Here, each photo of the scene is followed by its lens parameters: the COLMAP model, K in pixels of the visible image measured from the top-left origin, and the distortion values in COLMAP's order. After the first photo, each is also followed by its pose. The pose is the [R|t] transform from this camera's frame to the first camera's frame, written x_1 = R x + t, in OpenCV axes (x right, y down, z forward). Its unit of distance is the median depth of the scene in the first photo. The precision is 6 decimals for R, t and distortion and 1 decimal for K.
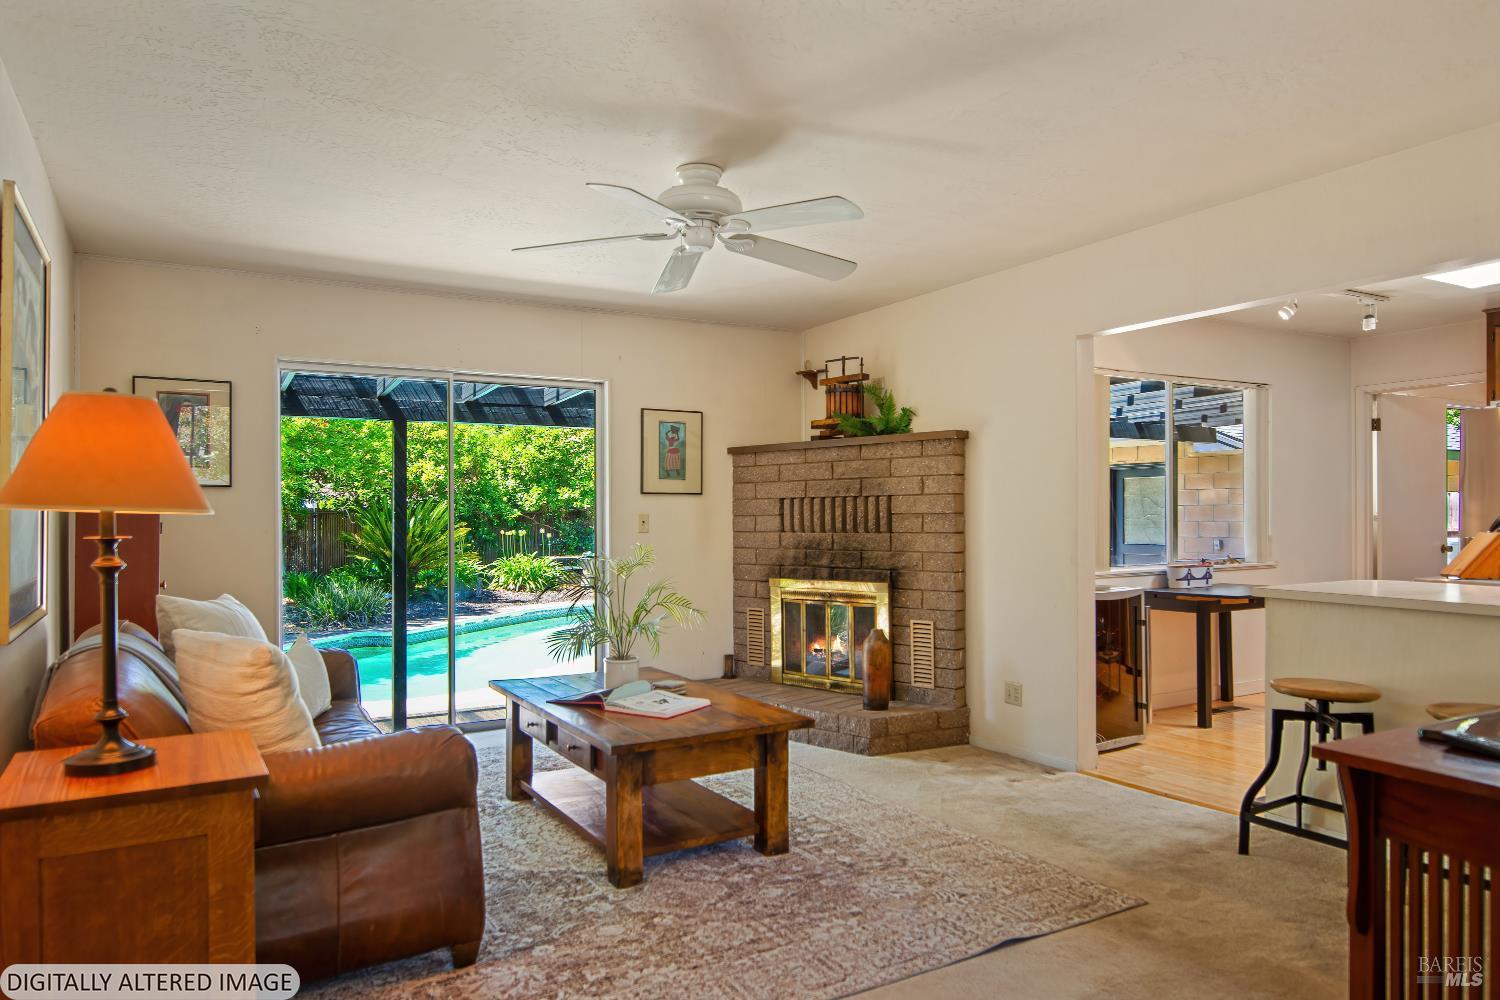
lens RADIAL K [[1000.4, 0, 755.5], [0, 1000.4, 508.8], [0, 0, 1]] dist [0.004331, 0.000617]
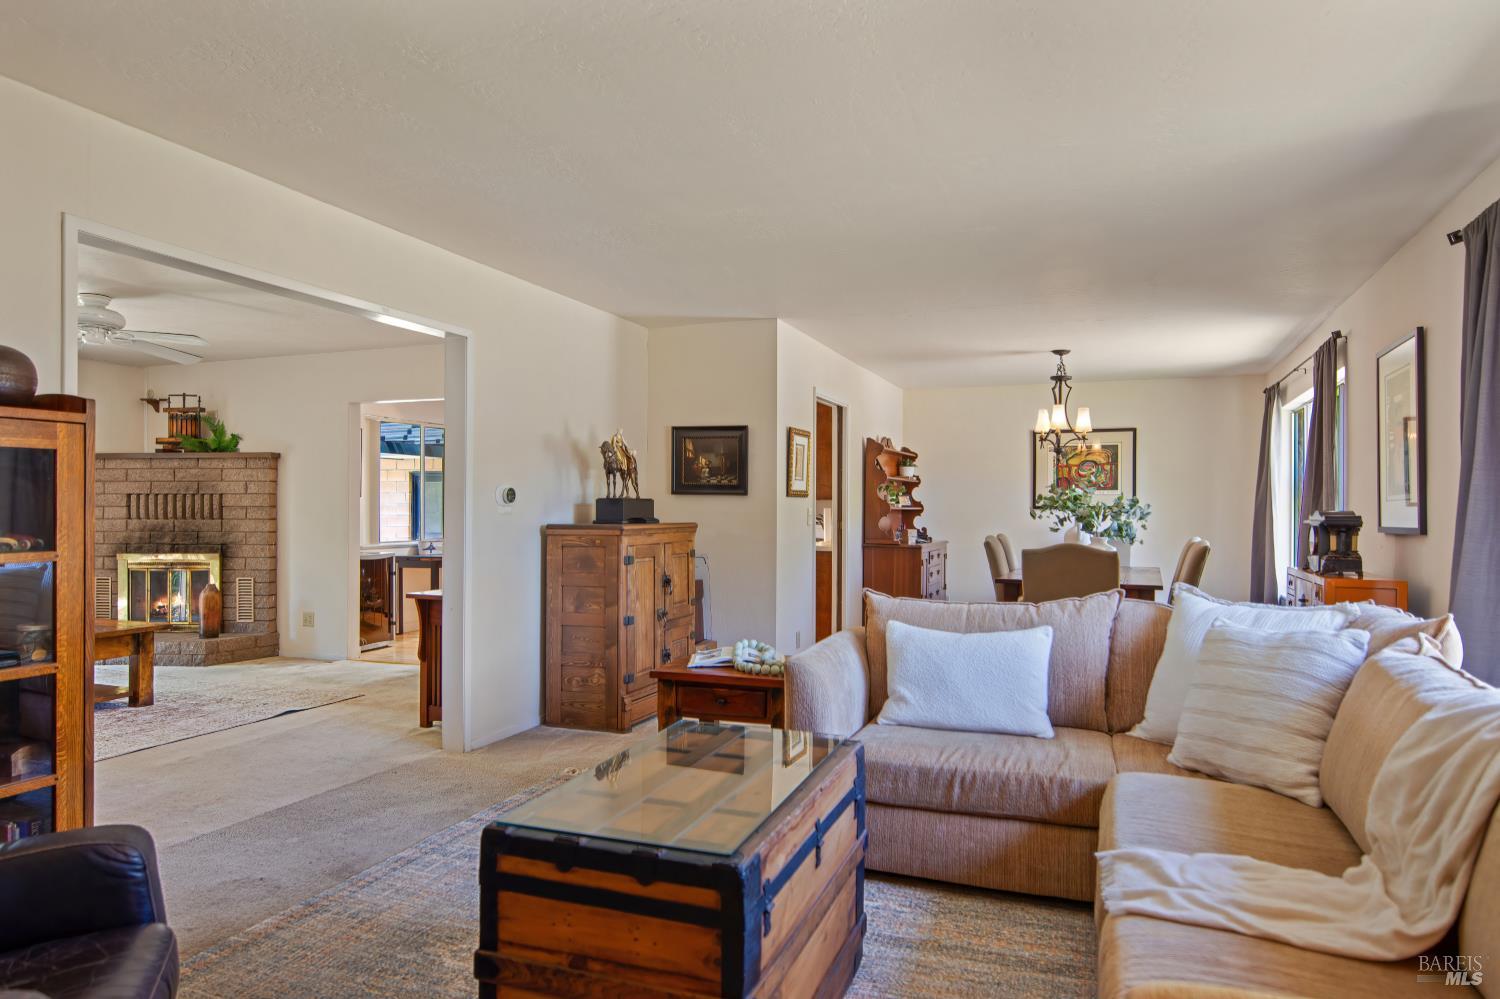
lens RADIAL K [[928.4, 0, 755.4], [0, 928.4, 512.1], [0, 0, 1]] dist [0.002747, -0.000733]
pose [[0.788471, 0.007594, 0.615025, -0.083497], [-0.012005, 0.999923, 0.003043, -0.000127], [-0.614955, -0.009783, 0.788502, -0.540341]]
